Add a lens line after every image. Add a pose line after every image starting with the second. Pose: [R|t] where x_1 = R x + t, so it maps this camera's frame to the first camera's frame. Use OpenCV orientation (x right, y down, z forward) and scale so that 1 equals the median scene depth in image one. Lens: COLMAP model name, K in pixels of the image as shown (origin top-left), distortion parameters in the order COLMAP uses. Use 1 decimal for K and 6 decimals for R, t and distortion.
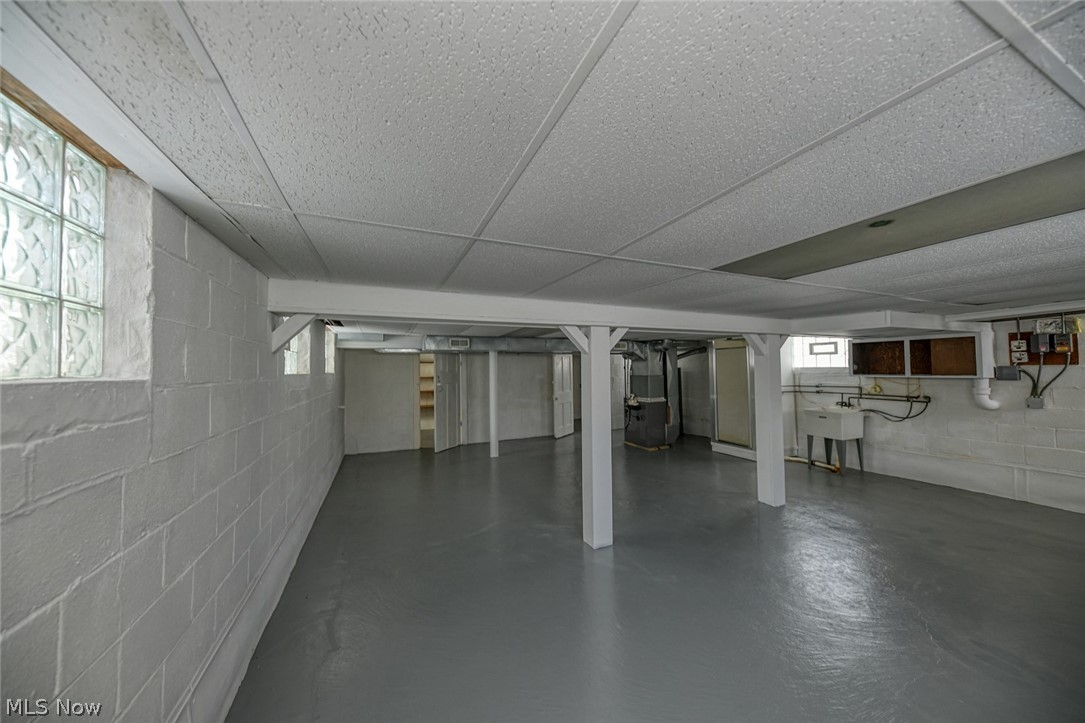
lens RADIAL K [[376.7, 0, 543.2], [0, 376.7, 359.2], [0, 0, 1]] dist [-0.000953, -0.000083]
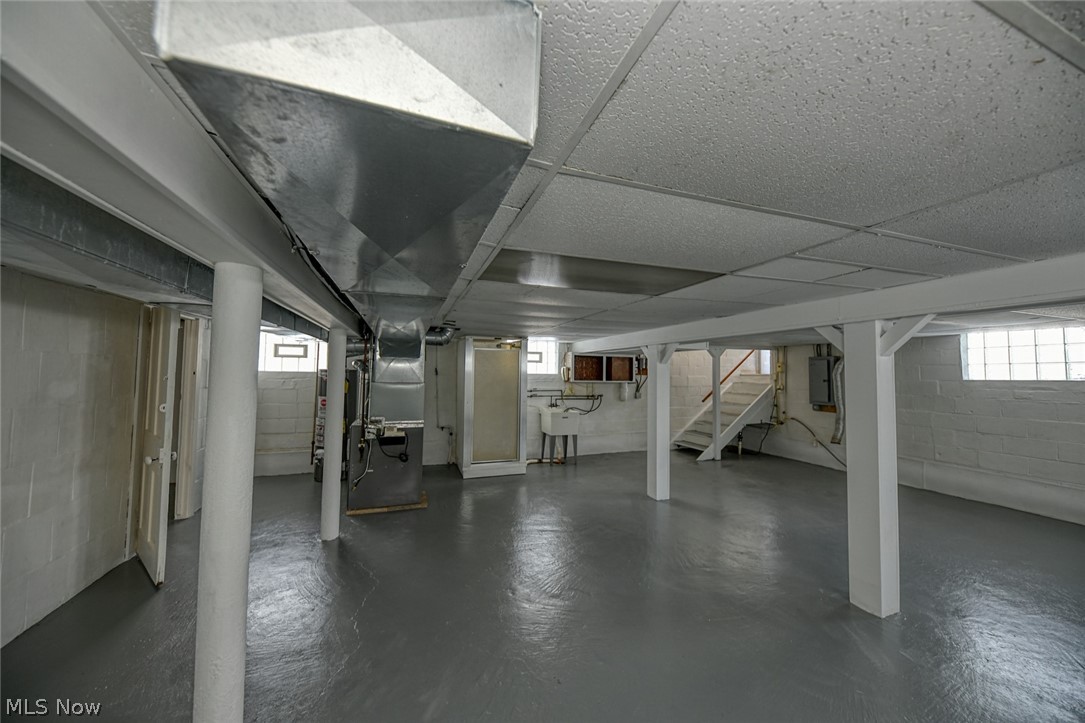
lens RADIAL K [[376.7, 0, 546.4], [0, 376.7, 359.7], [0, 0, 1]] dist [-0.000953, -0.000083]
pose [[0.066739, 0.048056, 0.996613, -0.405054], [-0.039746, 0.998175, -0.045469, 0.031411], [-0.996979, -0.036577, 0.068527, 0.962019]]
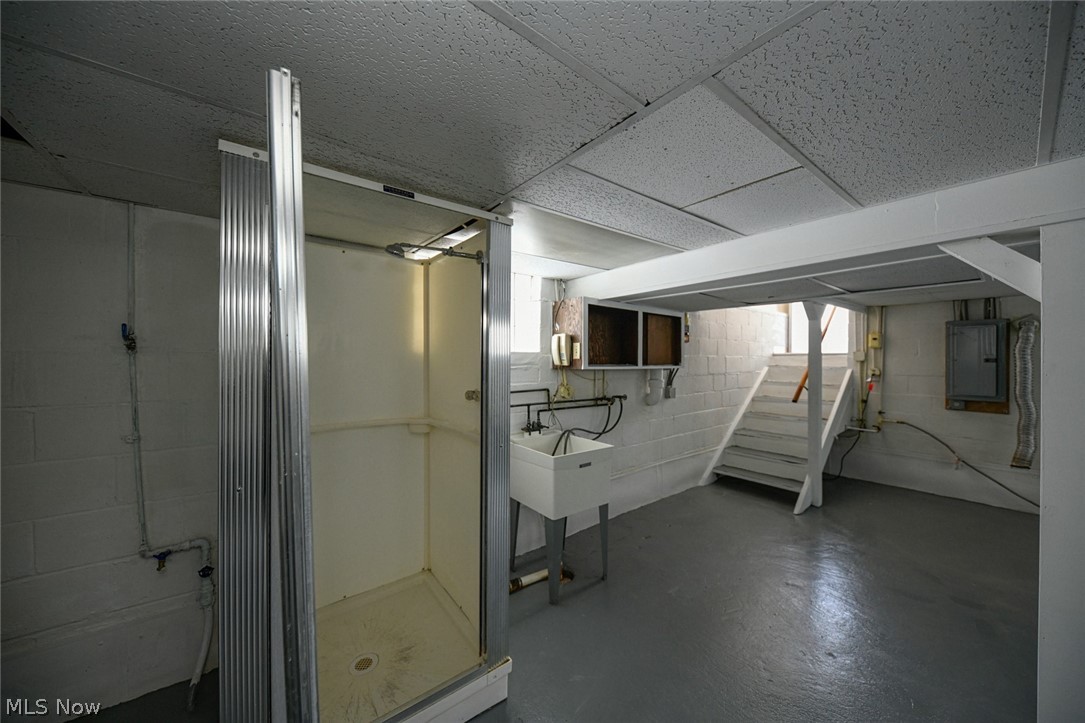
lens RADIAL K [[376.7, 0, 548.1], [0, 376.7, 361.3], [0, 0, 1]] dist [-0.000953, -0.000083]
pose [[-0.253477, 0.006805, 0.967317, 0.327392], [-0.026985, 0.999536, -0.014102, 0.041581], [-0.966965, -0.029678, -0.253176, 1.127600]]
